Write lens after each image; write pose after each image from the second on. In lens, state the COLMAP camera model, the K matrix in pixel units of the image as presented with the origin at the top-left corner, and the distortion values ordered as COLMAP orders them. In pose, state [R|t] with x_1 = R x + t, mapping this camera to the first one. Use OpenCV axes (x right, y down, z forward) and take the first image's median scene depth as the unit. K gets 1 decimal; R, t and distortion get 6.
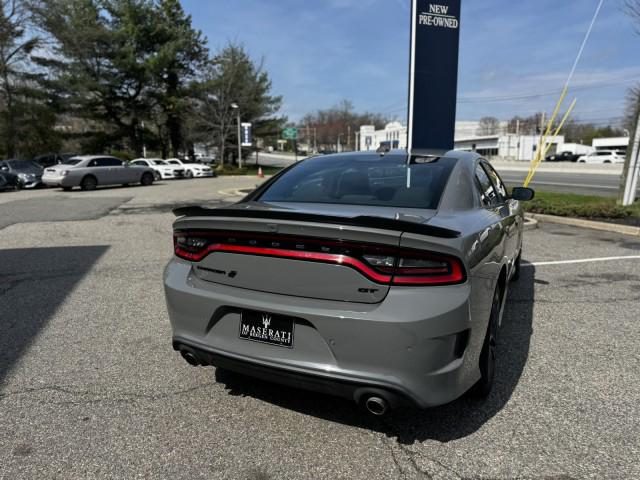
lens RADIAL K [[449.3, 0, 325.6], [0, 449.3, 239.7], [0, 0, 1]] dist [0.074705, -0.099030]
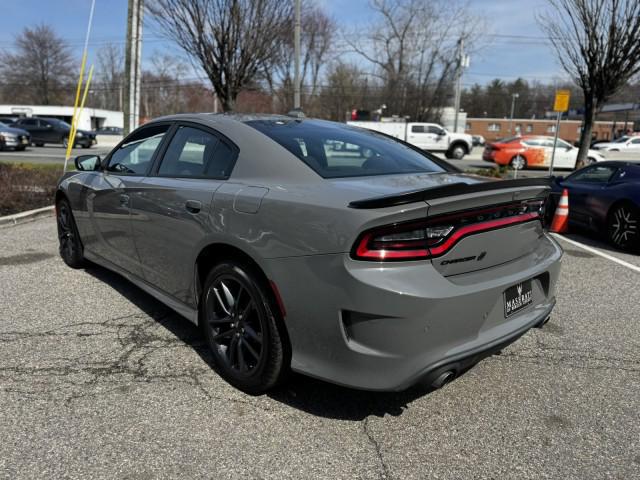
lens RADIAL K [[450.9, 0, 320.0], [0, 450.9, 240.0], [0, 0, 1]] dist [0.044621, -0.064033]
pose [[0.370451, -0.189822, 0.909249, -0.074896], [0.130786, 0.979803, 0.151265, -0.008682], [-0.919598, 0.062881, 0.387795, 0.063009]]
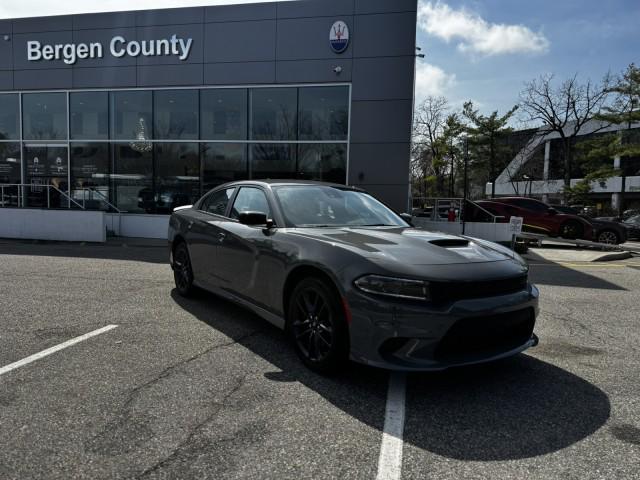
lens RADIAL K [[451.9, 0, 320.0], [0, 451.9, 240.0], [0, 0, 1]] dist [0.031095, -0.034935]
pose [[-0.493496, 0.045086, -0.868579, 0.150675], [-0.172090, 0.973850, 0.148326, -0.027825], [0.852553, 0.222672, -0.472832, 0.202447]]
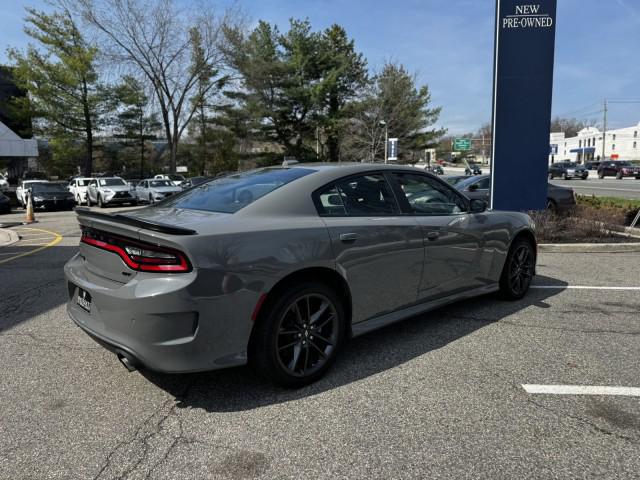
lens RADIAL K [[450.9, 0, 320.0], [0, 450.9, 240.0], [0, 0, 1]] dist [0.044621, -0.064033]
pose [[0.925662, 0.039135, -0.376321, 0.063348], [-0.050358, 0.998530, -0.020030, 0.000805], [0.374984, 0.037492, 0.926273, 0.000587]]
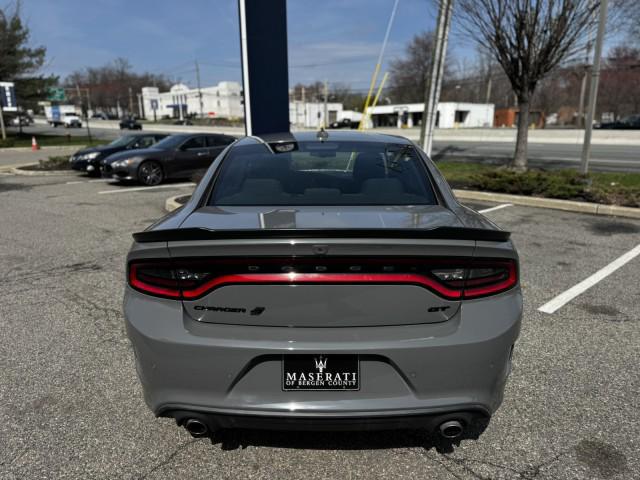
lens RADIAL K [[451.9, 0, 320.0], [0, 451.9, 240.0], [0, 0, 1]] dist [0.031095, -0.034935]
pose [[0.907139, -0.108197, 0.406684, -0.027450], [0.078315, 0.992906, 0.089473, -0.007115], [-0.413479, -0.049315, 0.909177, 0.016922]]
